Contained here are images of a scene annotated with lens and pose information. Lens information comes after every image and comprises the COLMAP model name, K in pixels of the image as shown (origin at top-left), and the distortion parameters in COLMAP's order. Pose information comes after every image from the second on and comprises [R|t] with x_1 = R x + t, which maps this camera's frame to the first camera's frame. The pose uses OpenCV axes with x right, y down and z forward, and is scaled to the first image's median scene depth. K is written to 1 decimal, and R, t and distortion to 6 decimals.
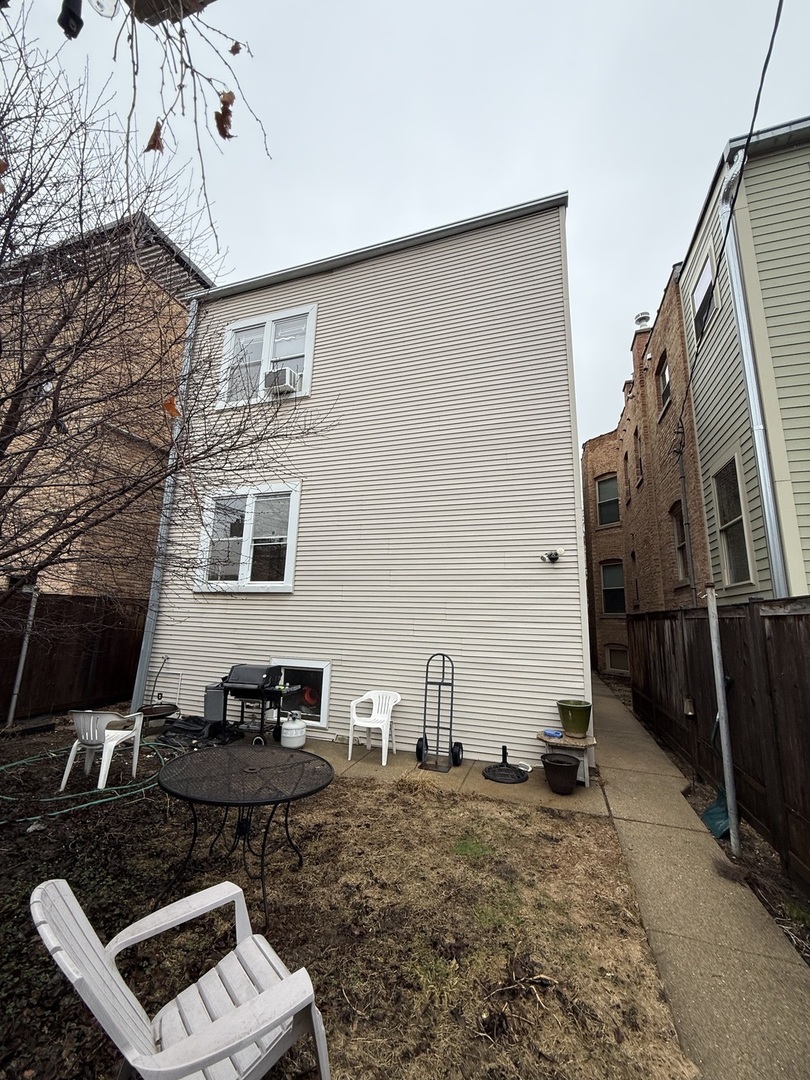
lens RADIAL K [[431.8, 0, 411.1], [0, 431.8, 535.9], [0, 0, 1]] dist [0.007538, -0.001351]
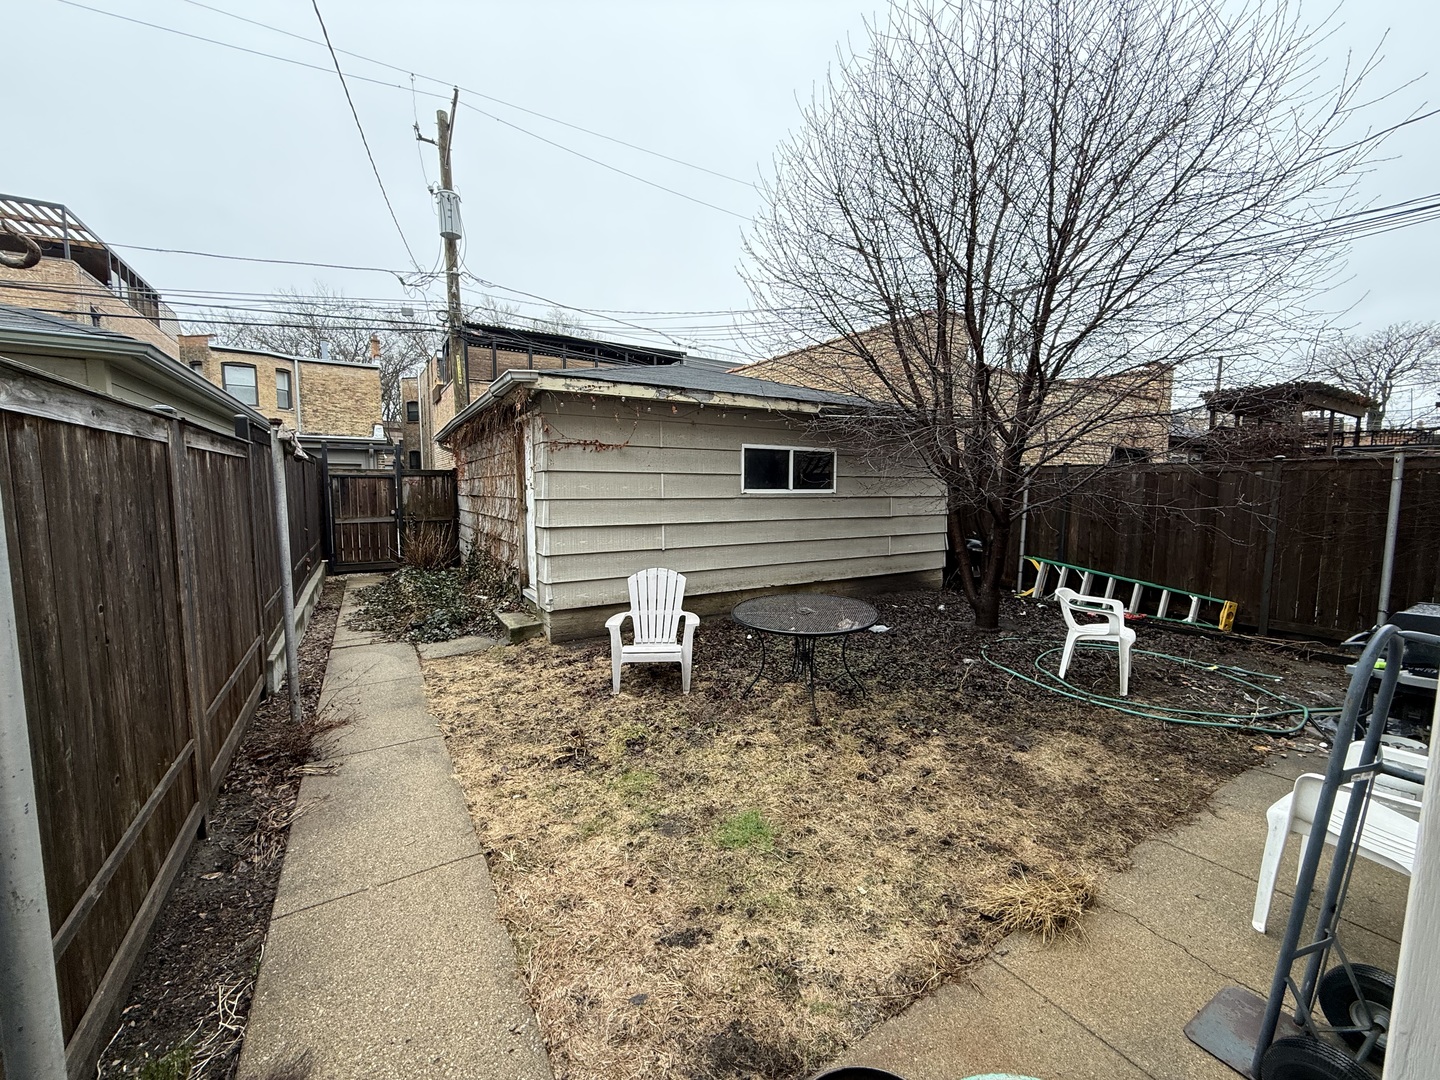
lens RADIAL K [[575.8, 0, 732.5], [0, 575.8, 541.0], [0, 0, 1]] dist [0.007538, -0.001351]
pose [[-0.641825, 0.036835, -0.765966, 0.845682], [0.122699, 0.990910, -0.055161, 0.378994], [0.756971, -0.129387, -0.640511, 1.715040]]
